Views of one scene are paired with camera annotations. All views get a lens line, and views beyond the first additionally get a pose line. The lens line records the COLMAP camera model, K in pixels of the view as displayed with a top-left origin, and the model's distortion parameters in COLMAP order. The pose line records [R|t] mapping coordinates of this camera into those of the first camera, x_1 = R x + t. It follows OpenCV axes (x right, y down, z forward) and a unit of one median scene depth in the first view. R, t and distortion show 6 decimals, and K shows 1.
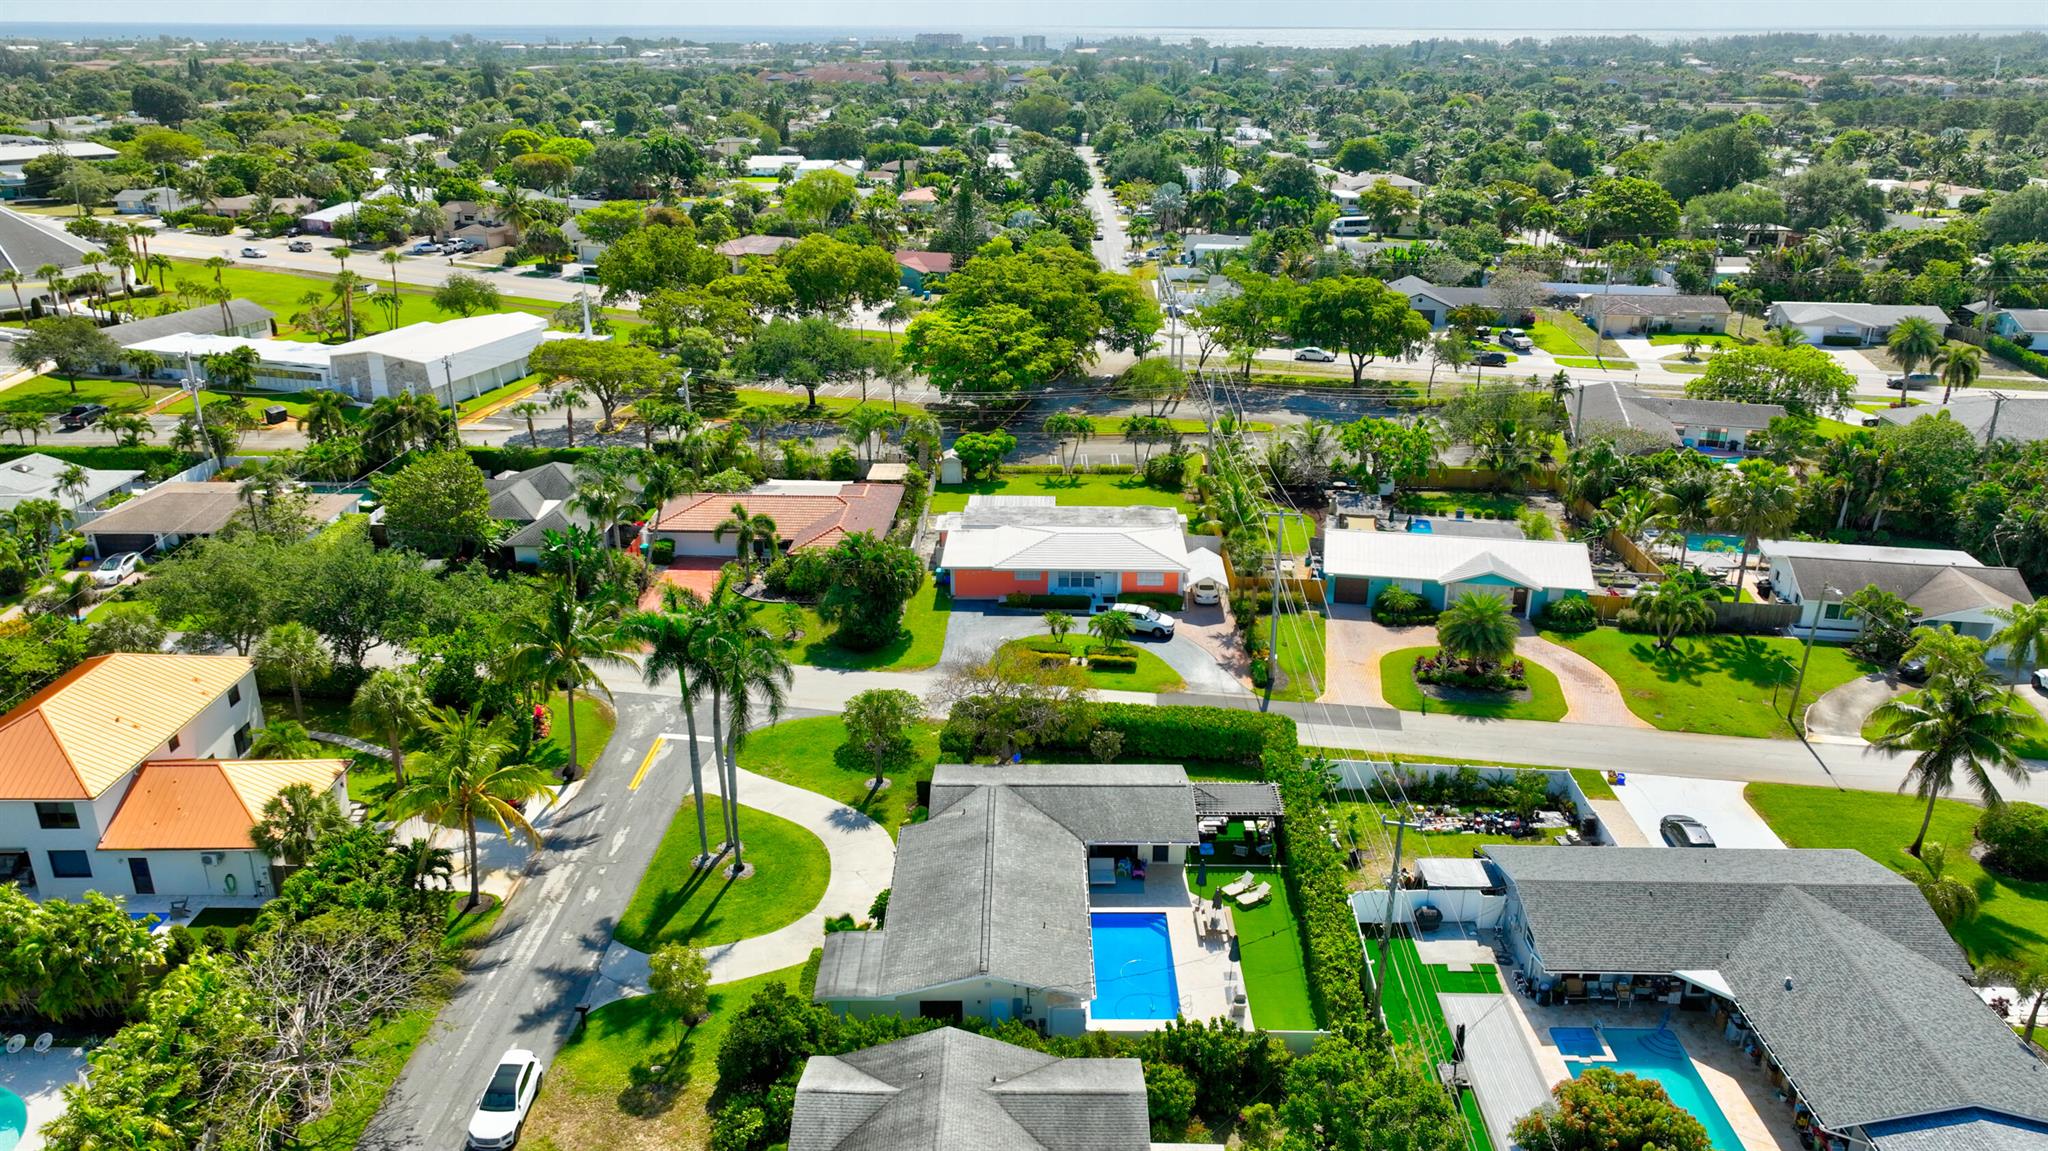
lens RADIAL K [[1464.6, 0, 1025.6], [0, 1464.6, 560.8], [0, 0, 1]] dist [0.001156, 0.014323]
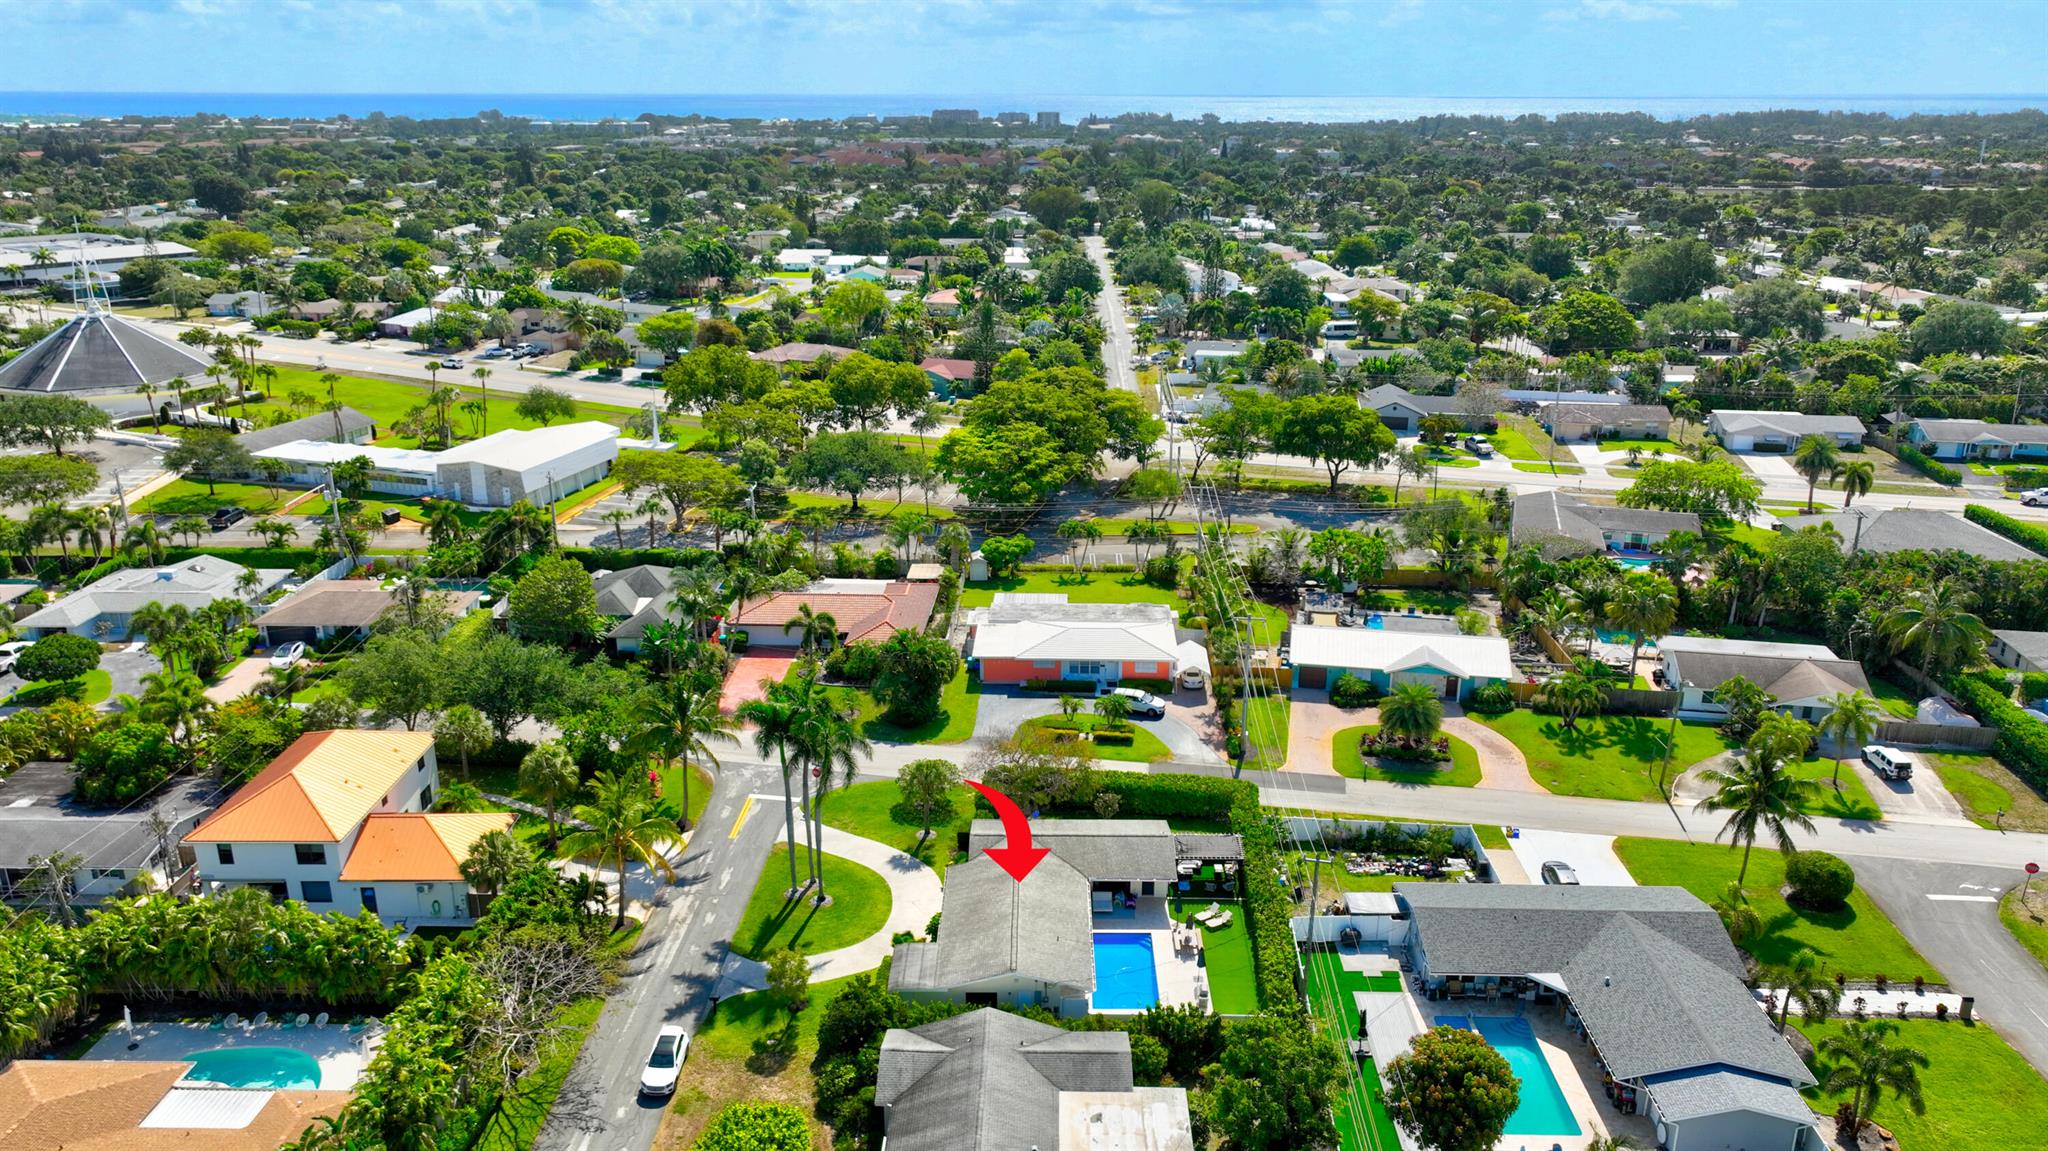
lens RADIAL K [[1464.6, 0, 1025.5], [0, 1464.6, 593.7], [0, 0, 1]] dist [0.001156, 0.014323]
pose [[0.999957, 0.002273, -0.008957, -0.003343], [-0.002456, 0.999787, -0.020505, -0.023040], [0.008909, 0.020526, 0.999750, -0.205614]]
